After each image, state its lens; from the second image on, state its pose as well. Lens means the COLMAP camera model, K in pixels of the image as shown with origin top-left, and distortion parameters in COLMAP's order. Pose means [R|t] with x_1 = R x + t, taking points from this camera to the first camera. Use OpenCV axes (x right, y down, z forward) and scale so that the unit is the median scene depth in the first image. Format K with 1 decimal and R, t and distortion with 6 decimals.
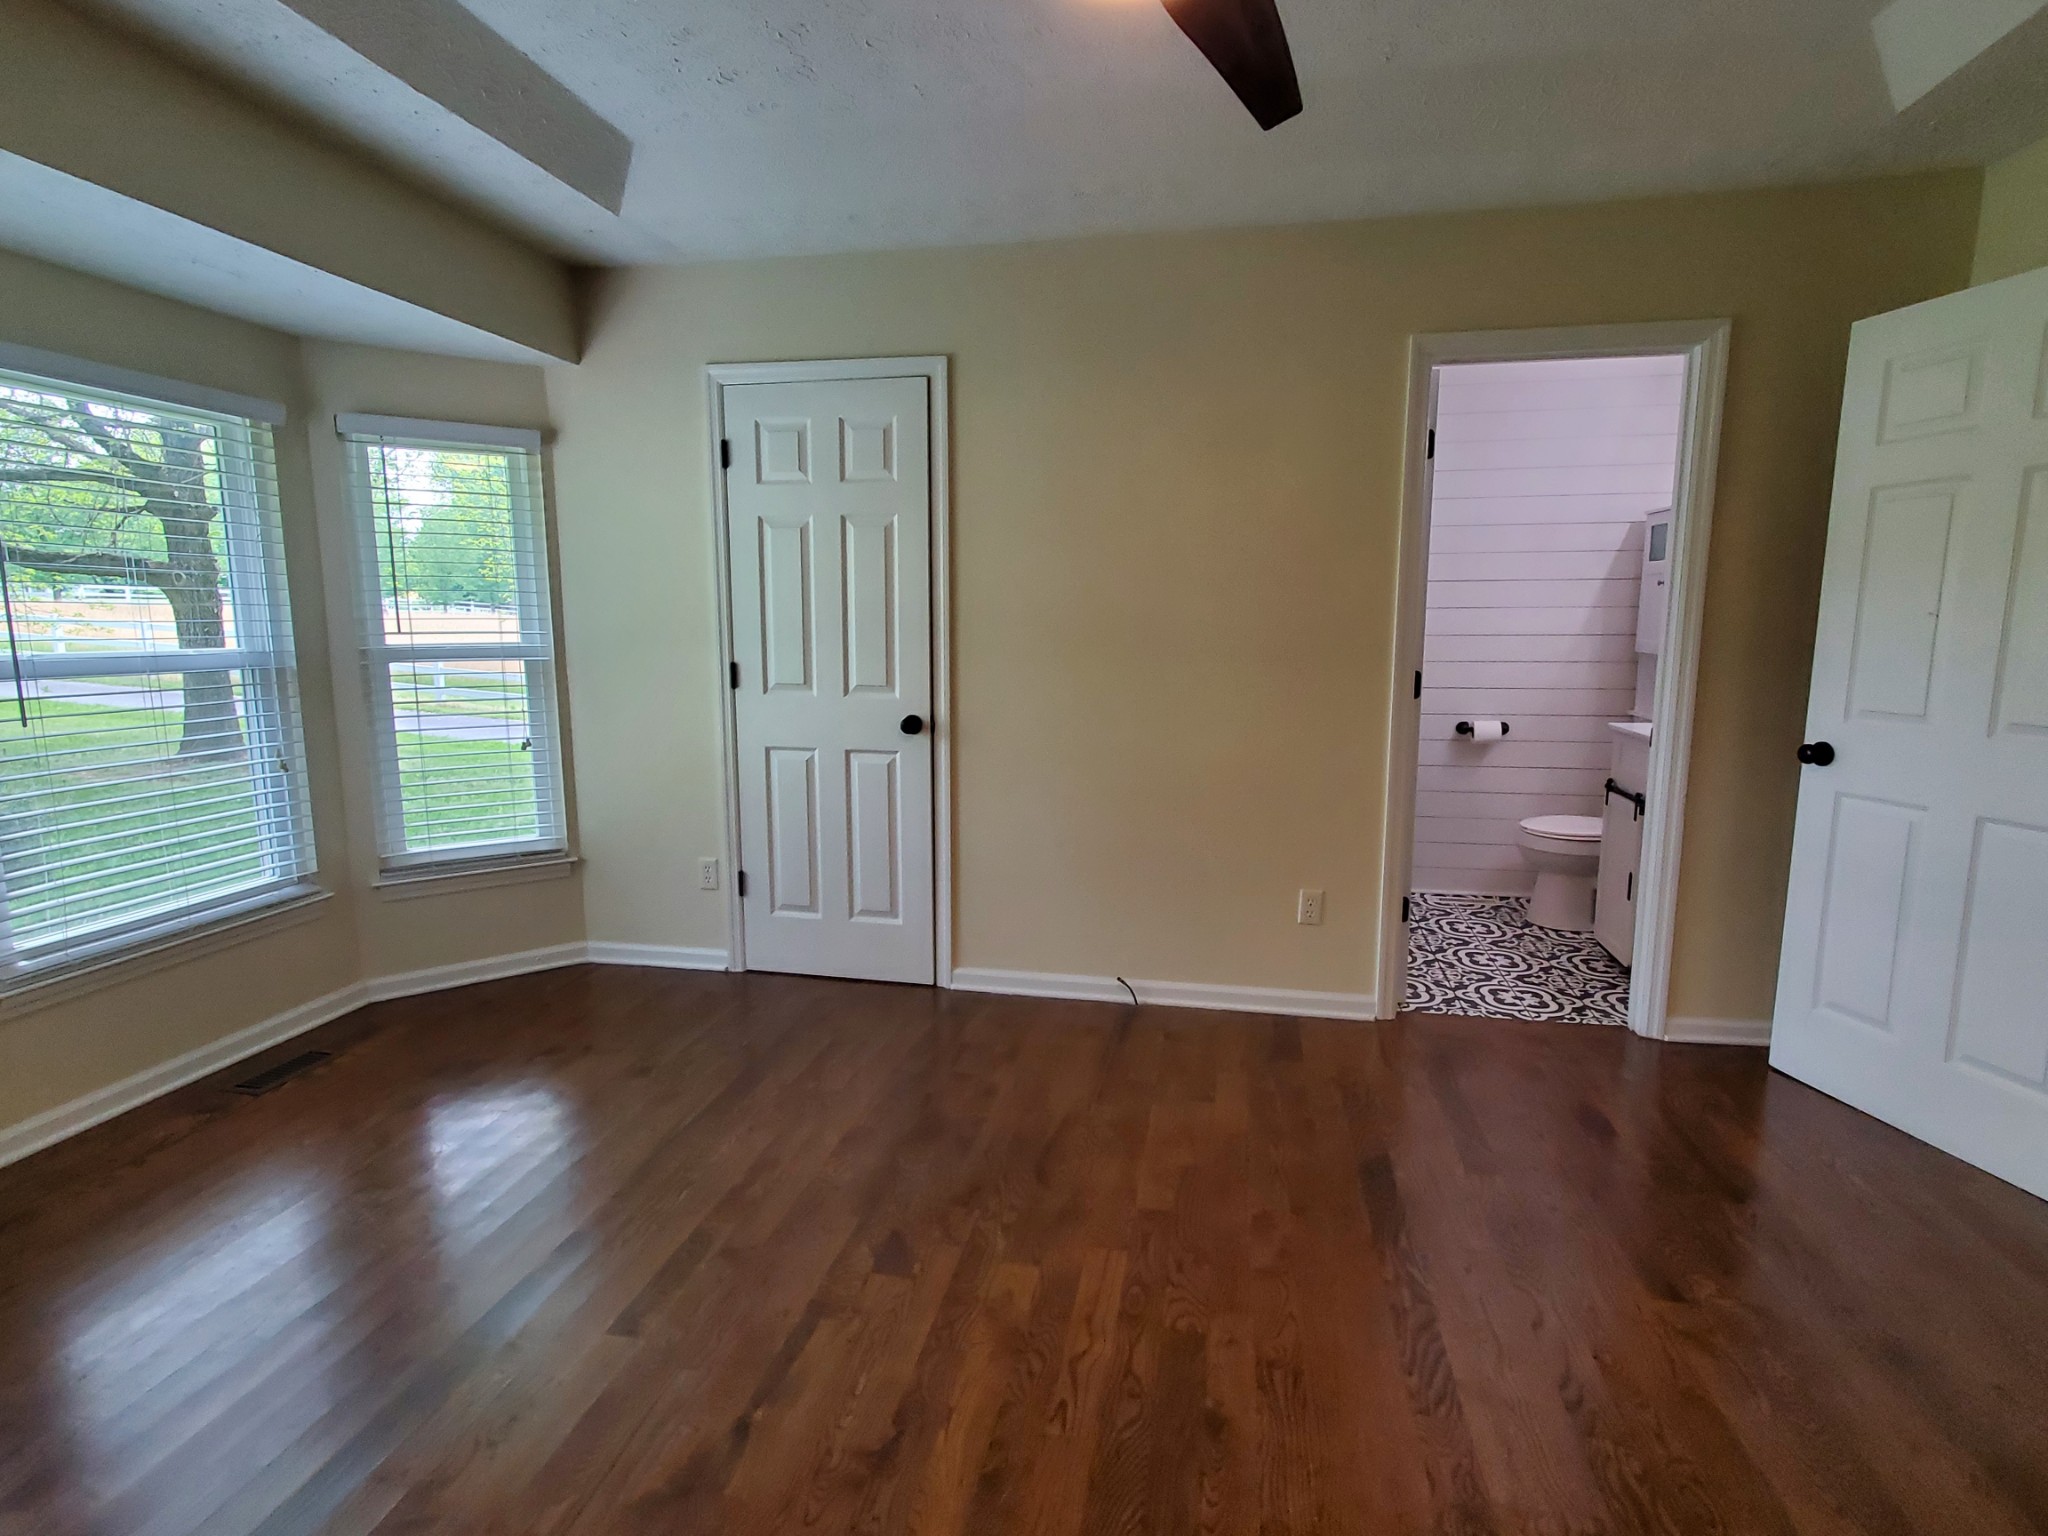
lens RADIAL K [[1047.4, 0, 1024.0], [0, 1047.4, 768.0], [0, 0, 1]] dist [0.004106, 0.000619]
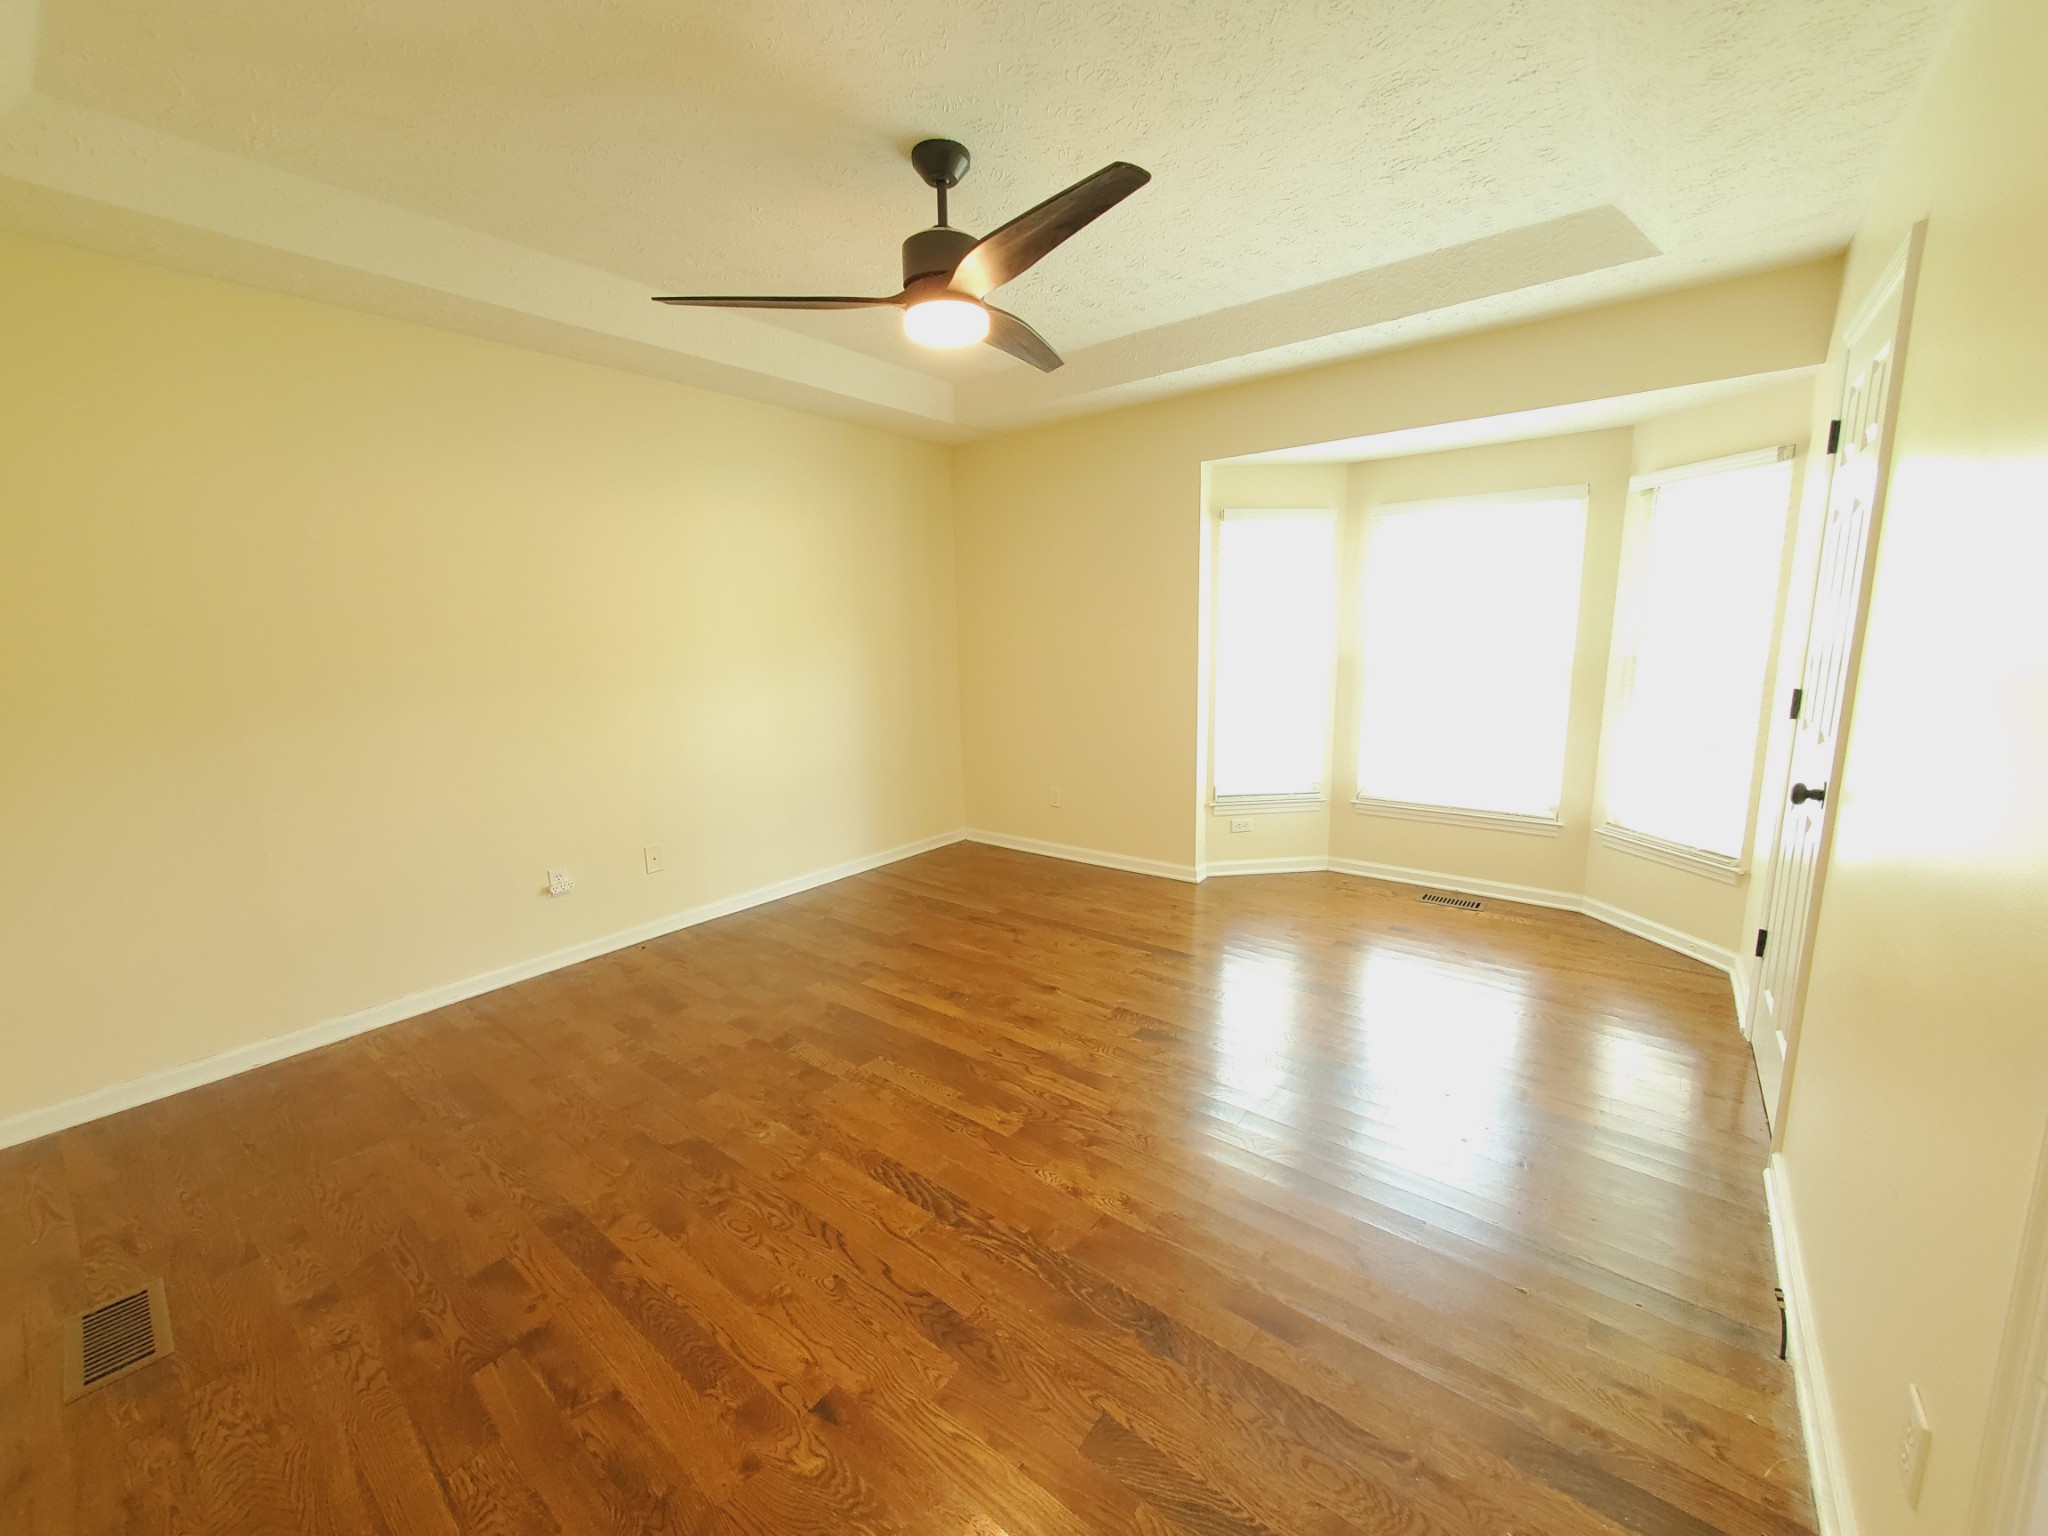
lens RADIAL K [[807.4, 0, 1024.0], [0, 807.4, 768.0], [0, 0, 1]] dist [0.005529, -0.000033]
pose [[-0.458819, 0.162653, -0.873515, 0.682740], [-0.103990, 0.966516, 0.234591, -0.148714], [0.882423, 0.198472, -0.426542, 0.860702]]
